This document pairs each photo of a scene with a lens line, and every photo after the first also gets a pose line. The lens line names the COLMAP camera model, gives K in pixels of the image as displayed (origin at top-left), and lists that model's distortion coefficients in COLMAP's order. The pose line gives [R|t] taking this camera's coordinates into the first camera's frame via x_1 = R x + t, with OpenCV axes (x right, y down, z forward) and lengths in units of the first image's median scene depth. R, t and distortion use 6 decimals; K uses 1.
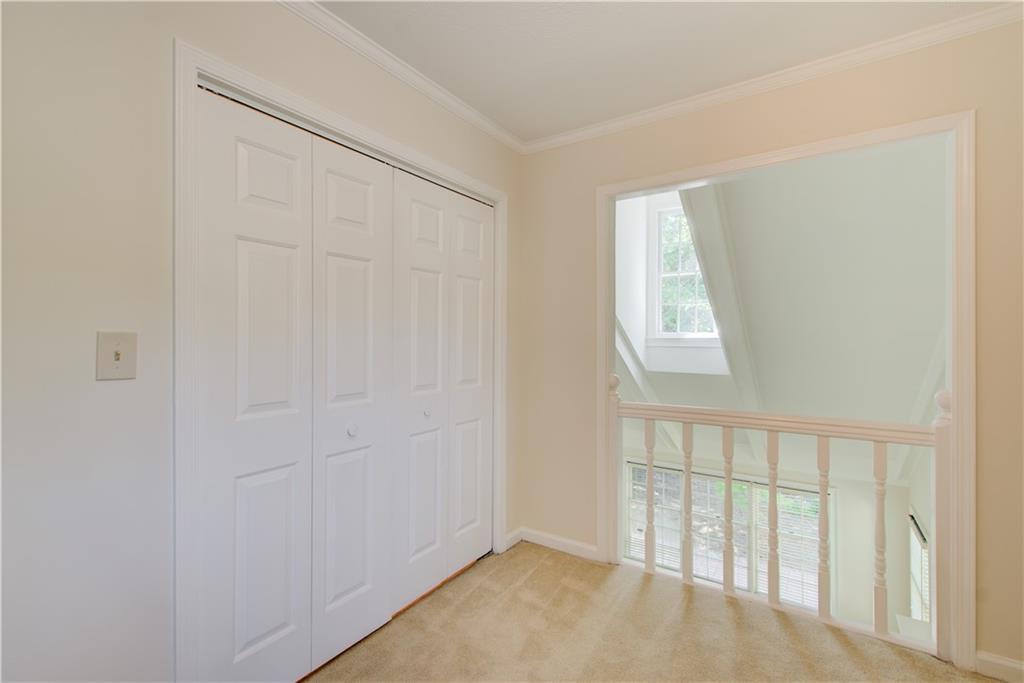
lens RADIAL K [[462.6, 0, 514.6], [0, 462.6, 340.9], [0, 0, 1]] dist [0.004592, -0.002008]
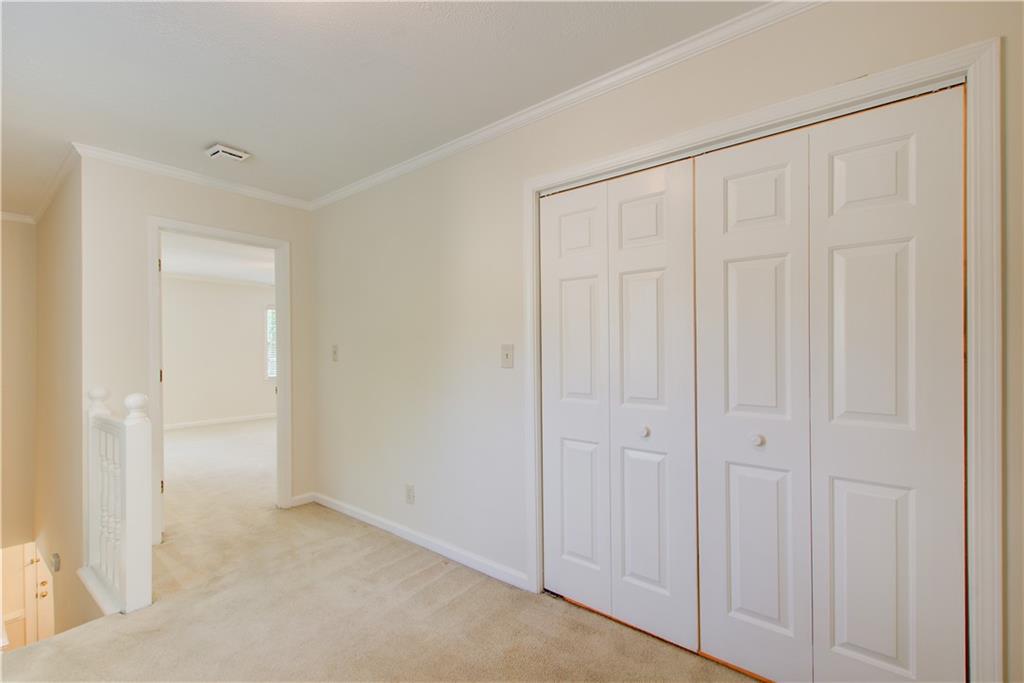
lens RADIAL K [[462.6, 0, 512.7], [0, 462.6, 340.5], [0, 0, 1]] dist [0.004592, -0.002008]
pose [[-0.102944, 0.007875, -0.994656, 0.665859], [0.013901, 0.999882, 0.006478, -0.027810], [0.994590, -0.013160, -0.103041, 0.717981]]
